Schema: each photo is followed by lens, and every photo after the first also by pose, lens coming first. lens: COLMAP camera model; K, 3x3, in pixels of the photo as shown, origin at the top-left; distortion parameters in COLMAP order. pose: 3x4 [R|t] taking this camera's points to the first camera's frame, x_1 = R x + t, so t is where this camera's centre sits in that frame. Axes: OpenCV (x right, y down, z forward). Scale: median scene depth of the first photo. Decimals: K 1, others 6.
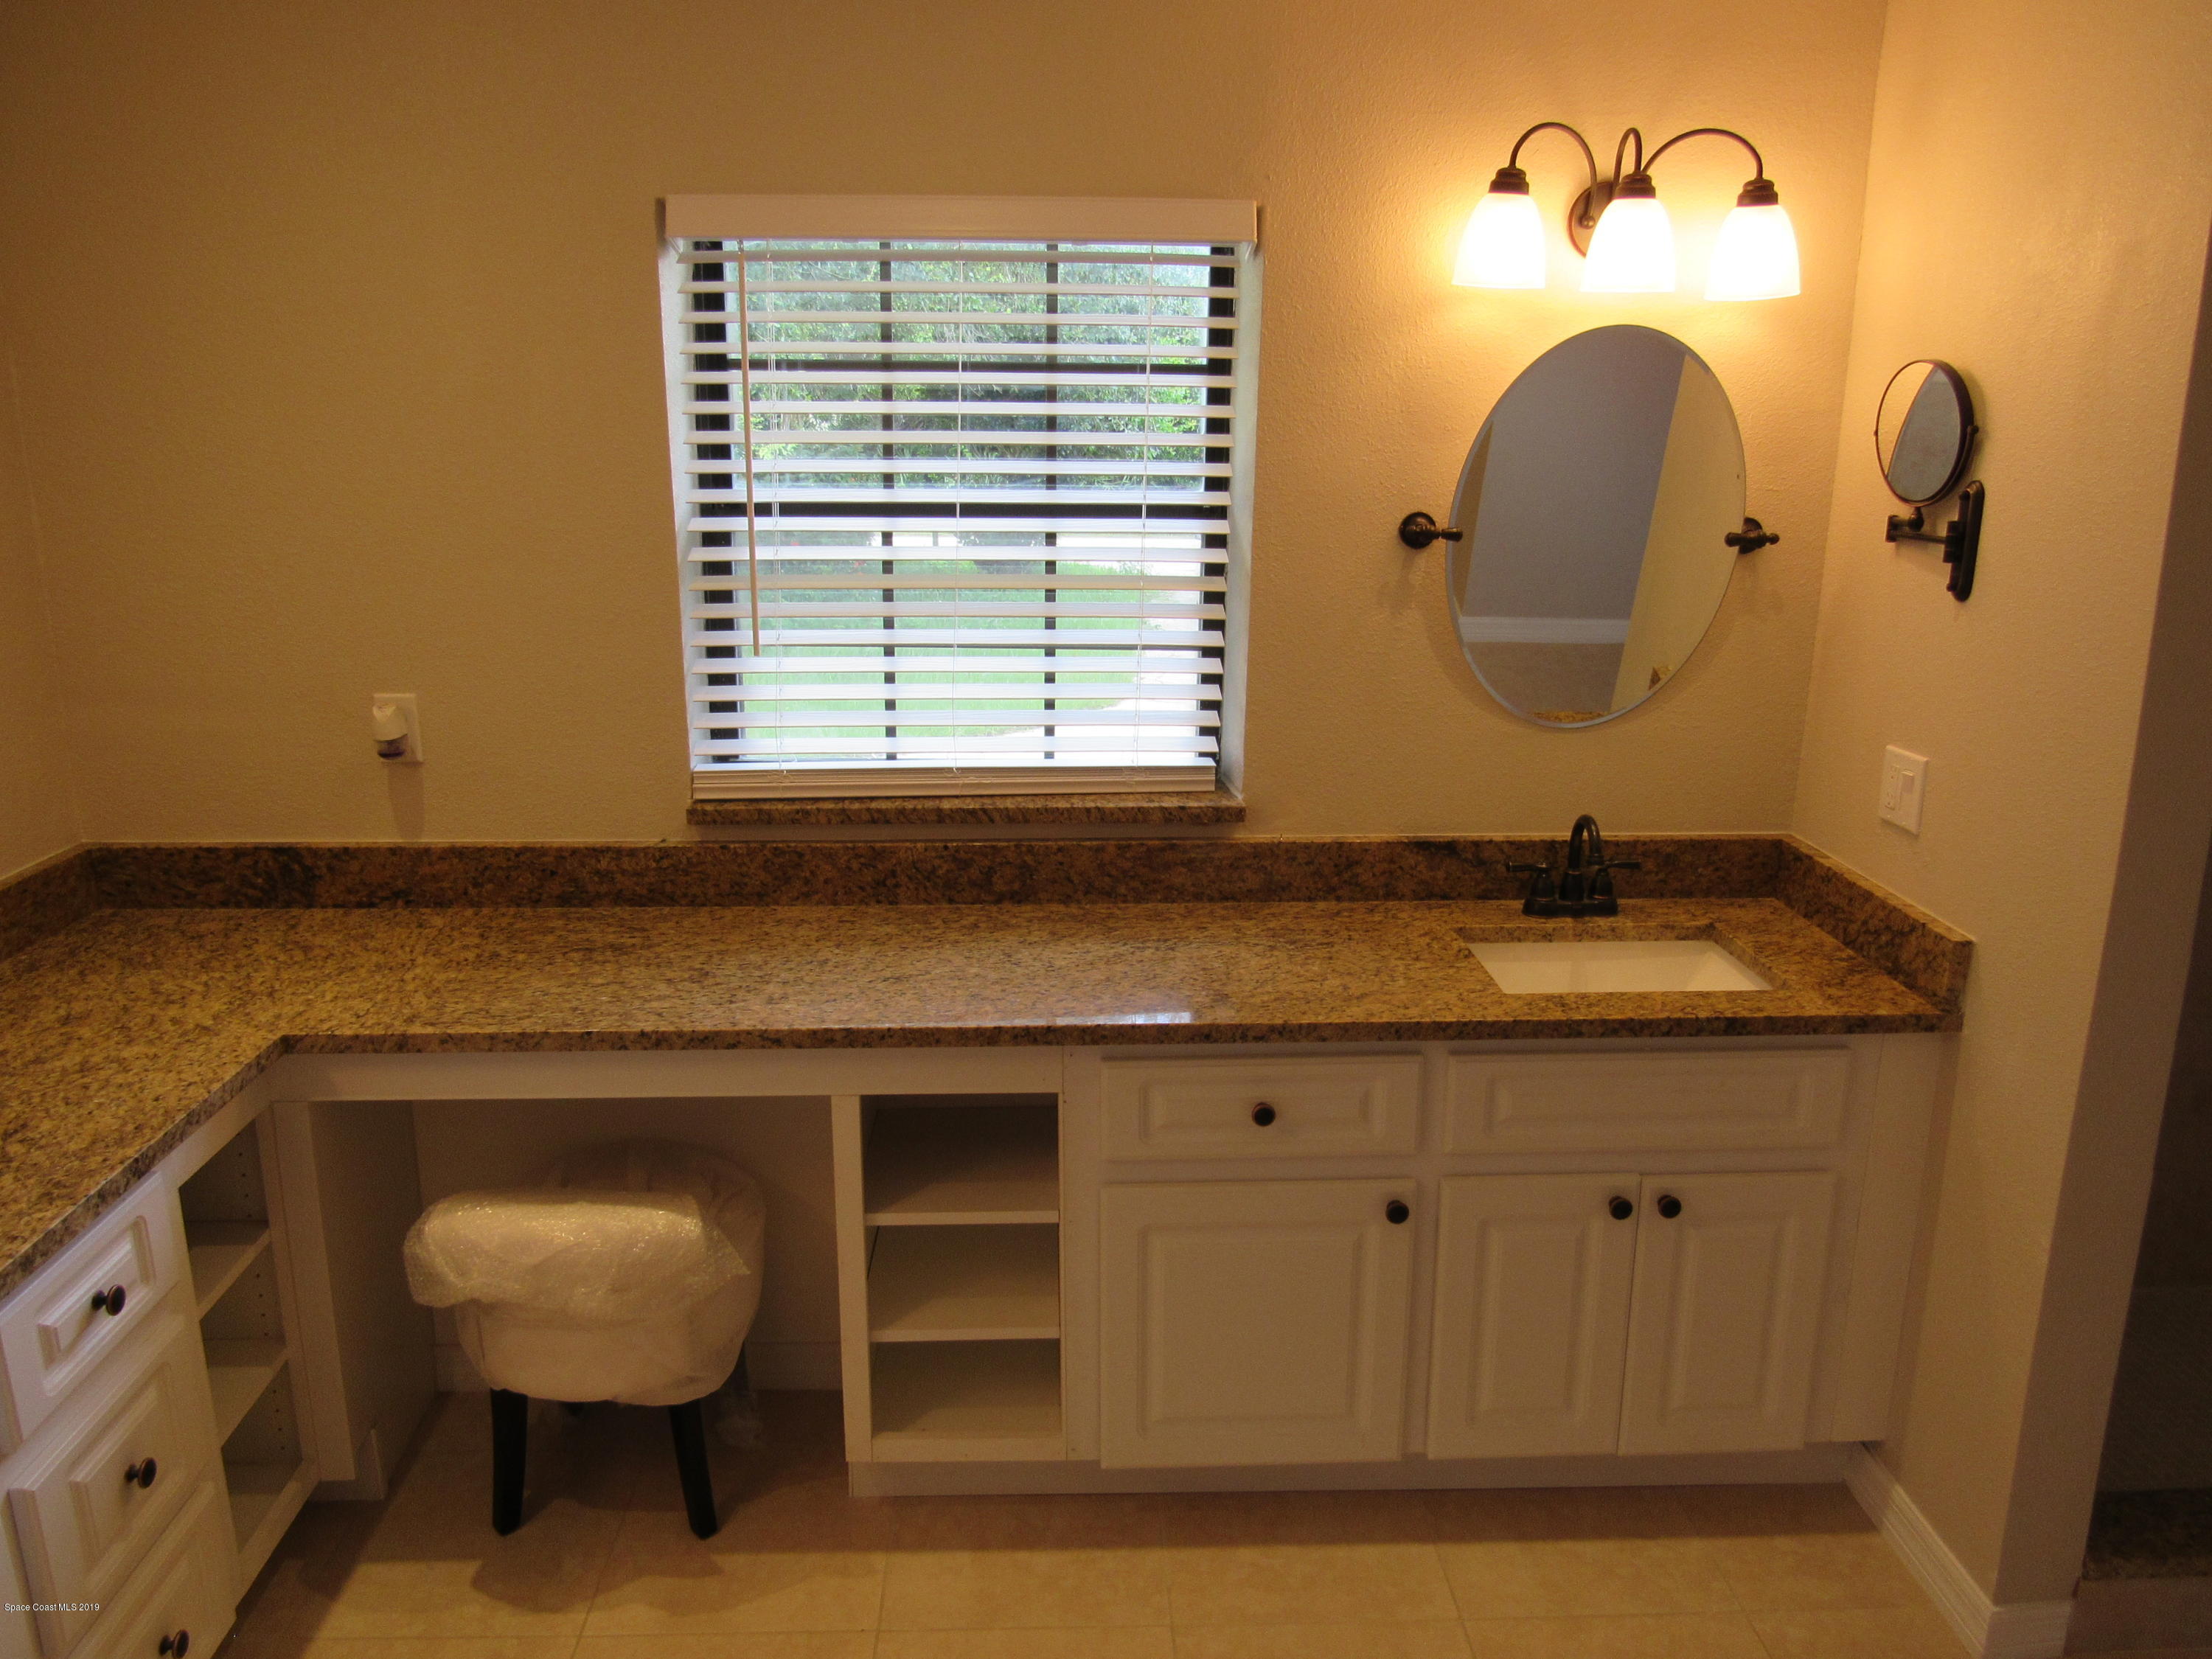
lens RADIAL K [[1582.2, 0, 1108.1], [0, 1582.2, 826.3], [0, 0, 1]] dist [-0.026853, 0.005465]
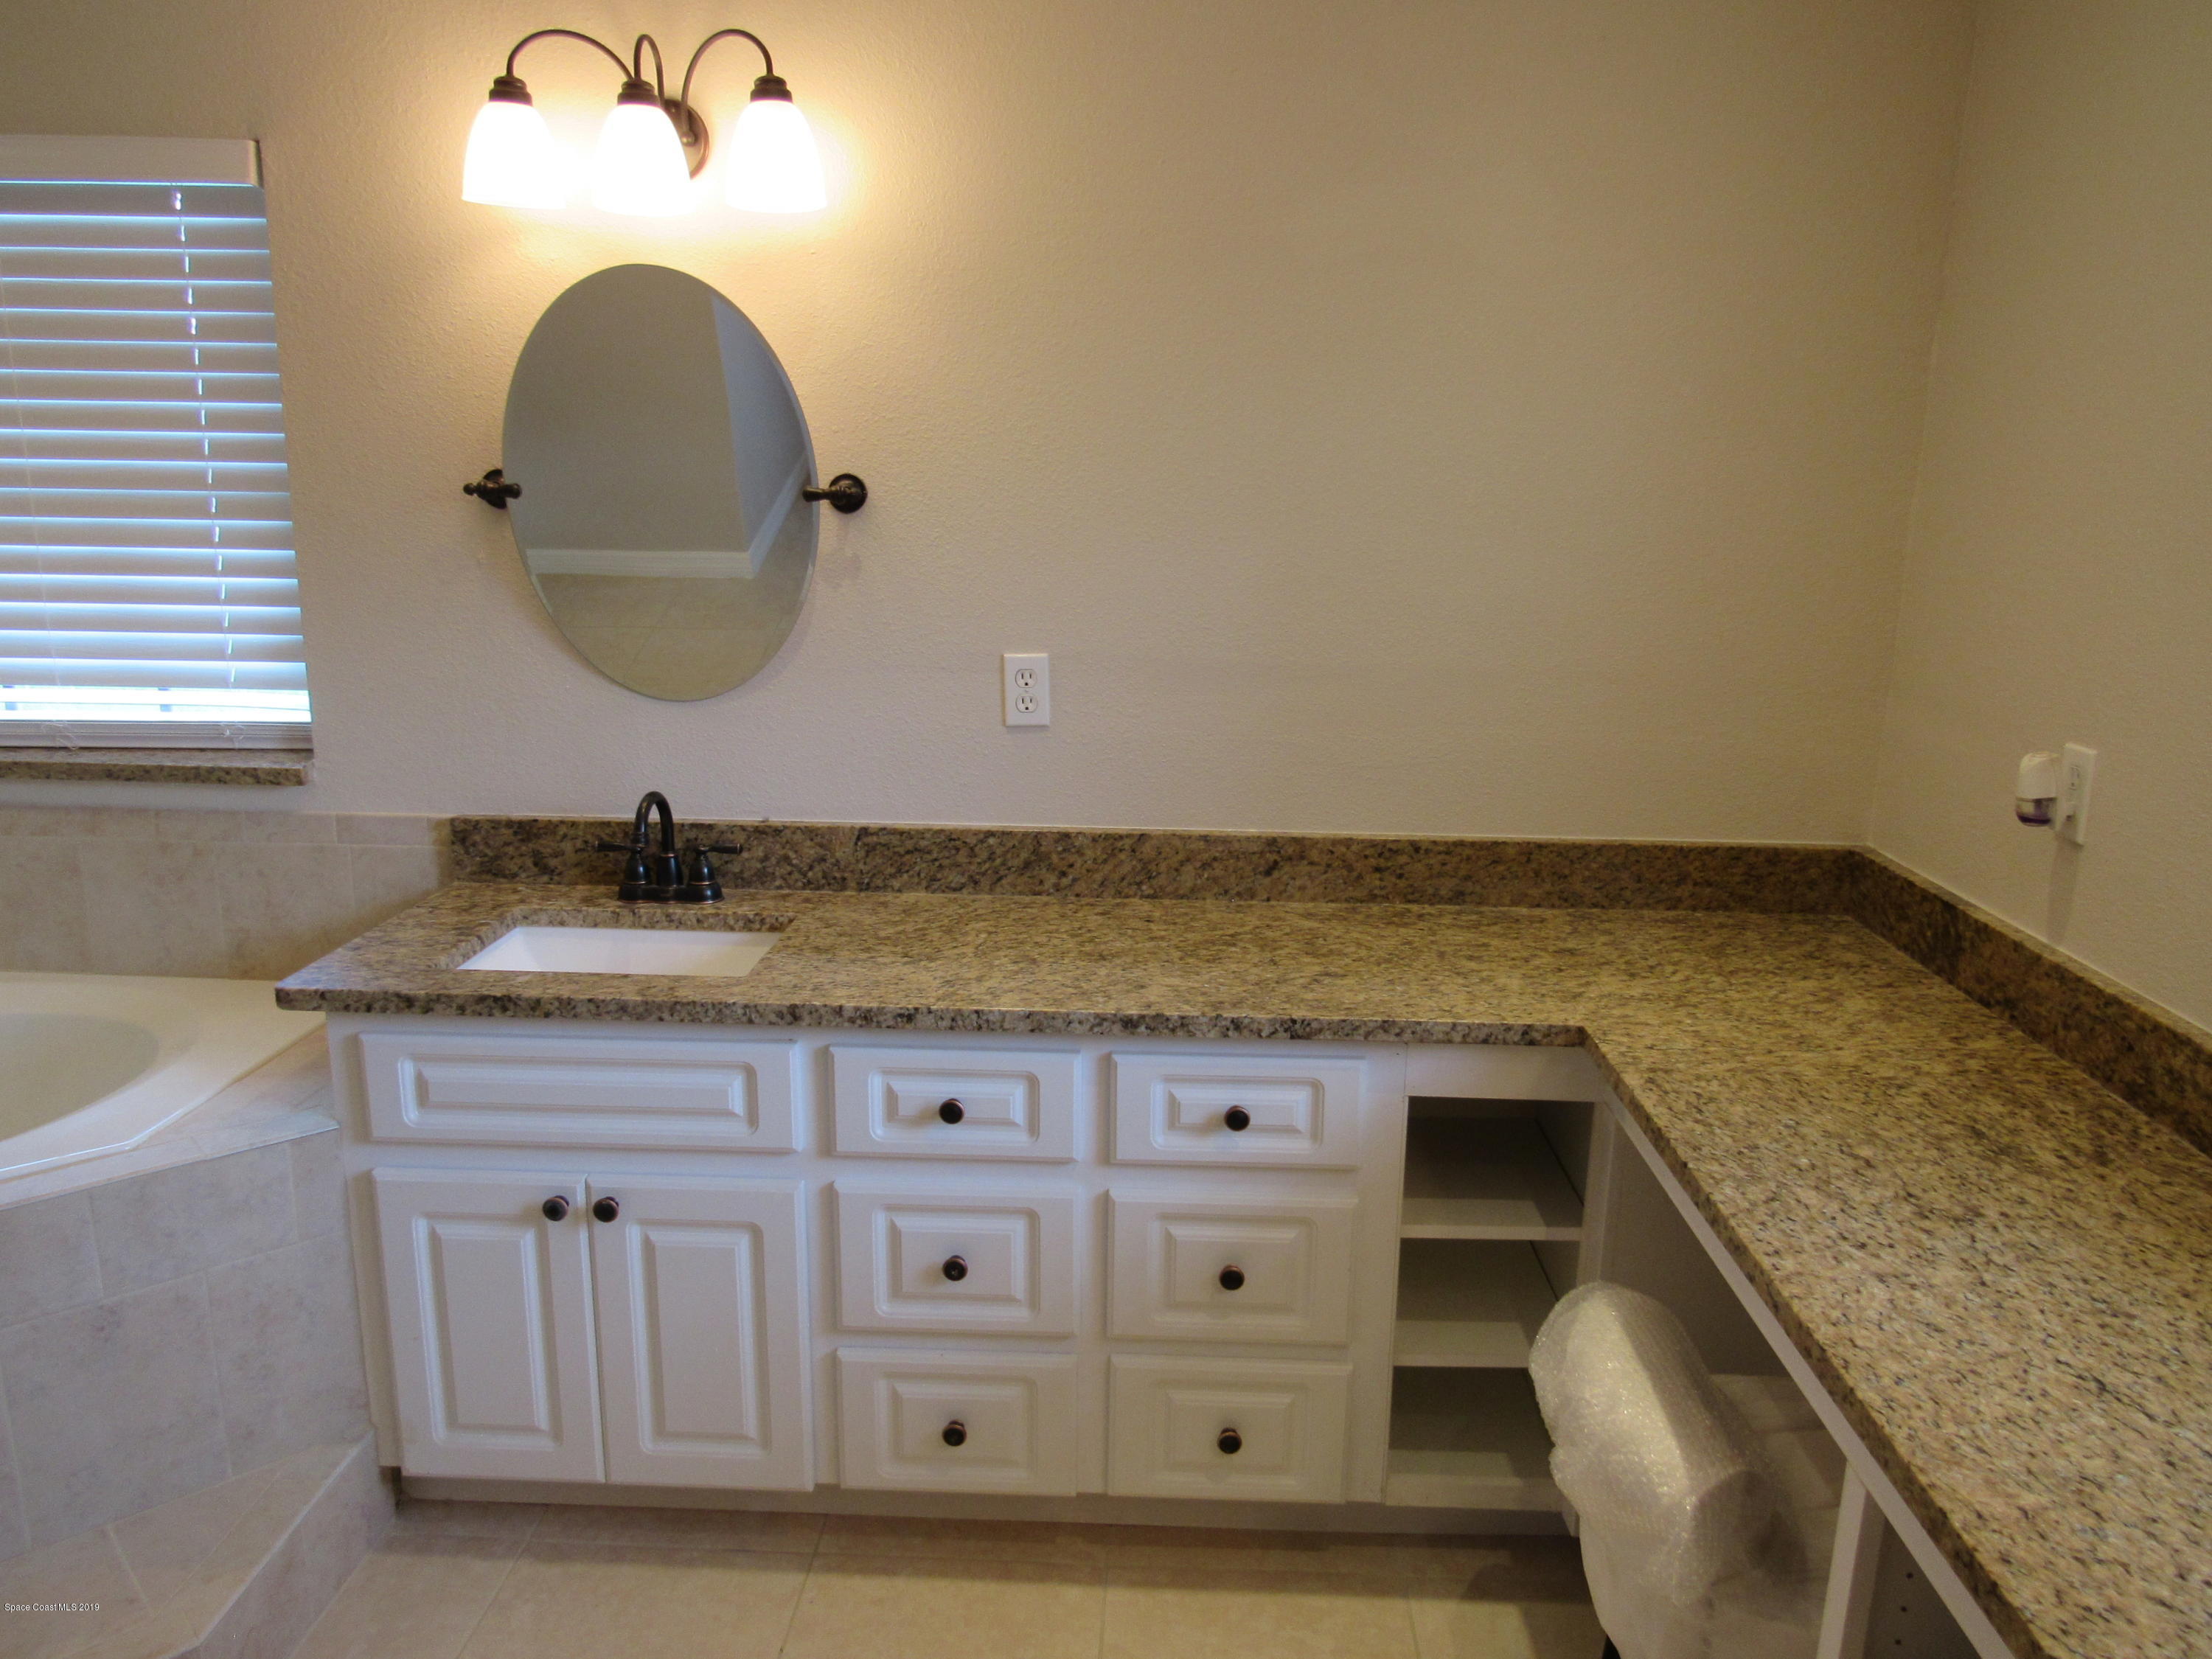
lens RADIAL K [[1582.2, 0, 1105.5], [0, 1582.2, 827.3], [0, 0, 1]] dist [-0.026853, 0.005465]
pose [[-0.085615, 0.208068, -0.974360, 0.337898], [-0.271084, 0.936192, 0.223737, -0.096407], [0.958741, 0.283288, -0.023748, 0.637523]]
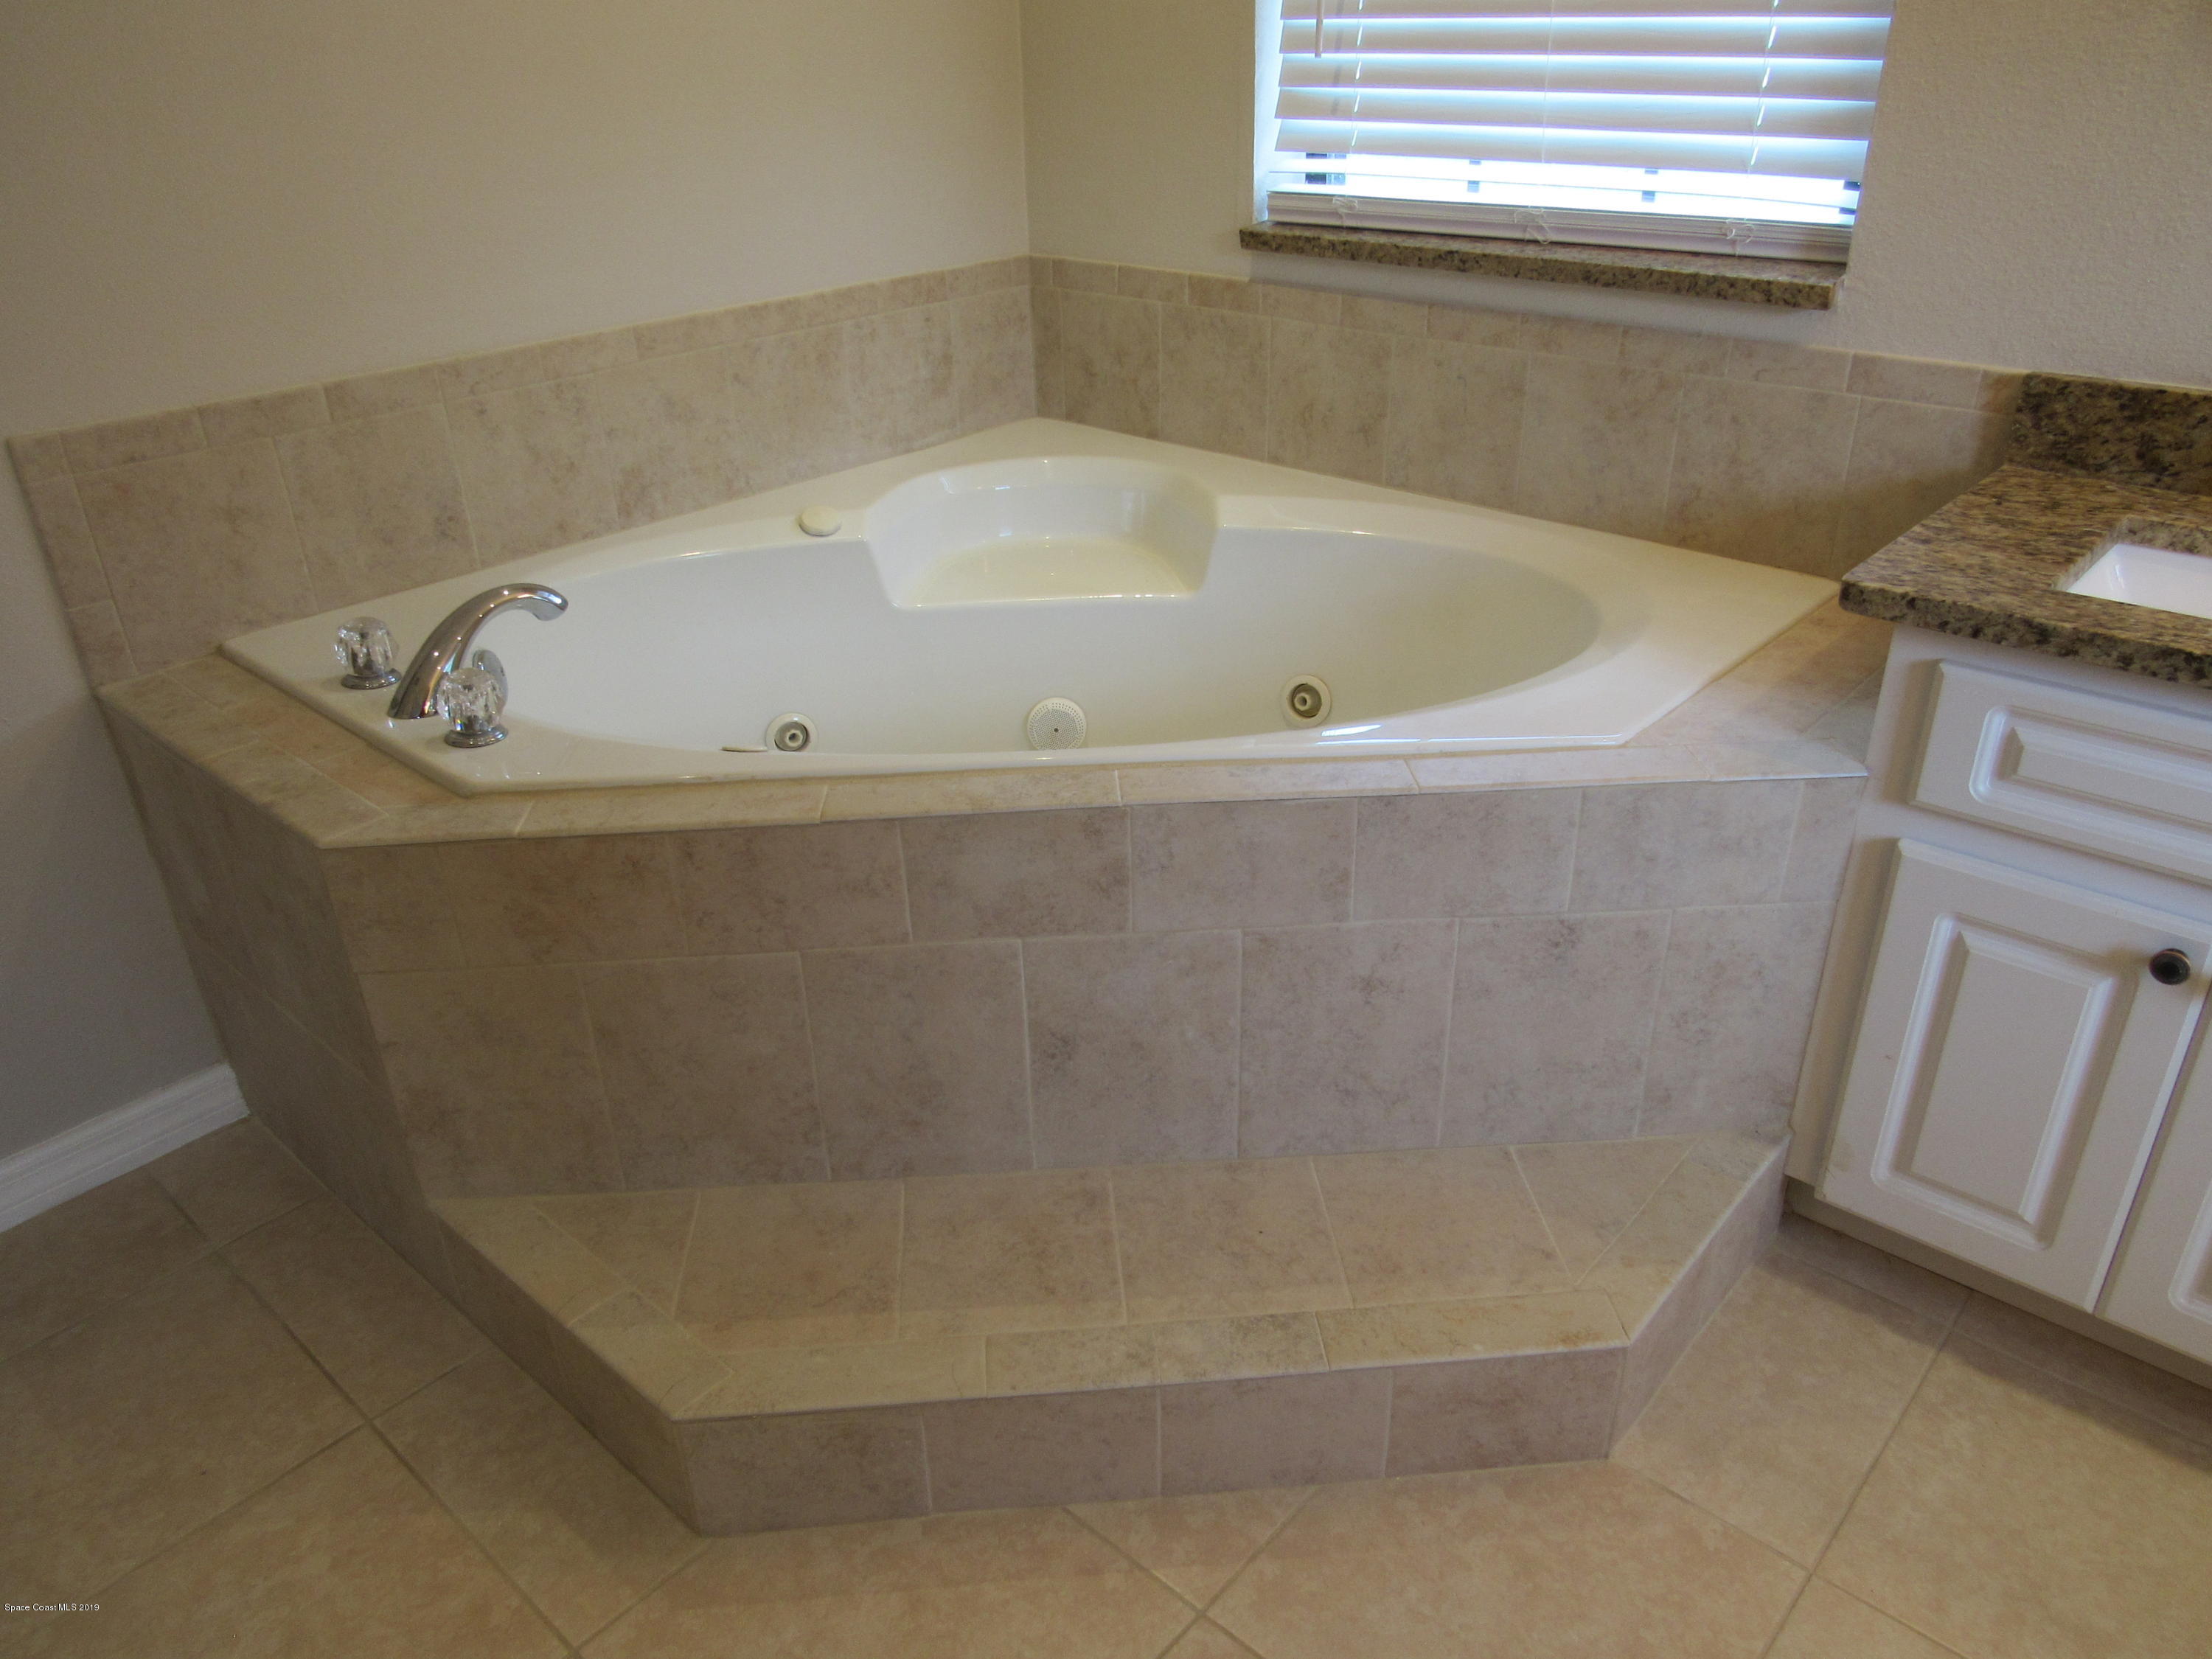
lens RADIAL K [[1582.2, 0, 1098.6], [0, 1582.2, 829.3], [0, 0, 1]] dist [-0.026853, 0.005465]
pose [[-0.704218, 0.335789, -0.625558, 0.208871], [-0.166502, 0.778409, 0.605274, 0.041919], [0.690184, 0.530401, -0.492260, 0.366917]]
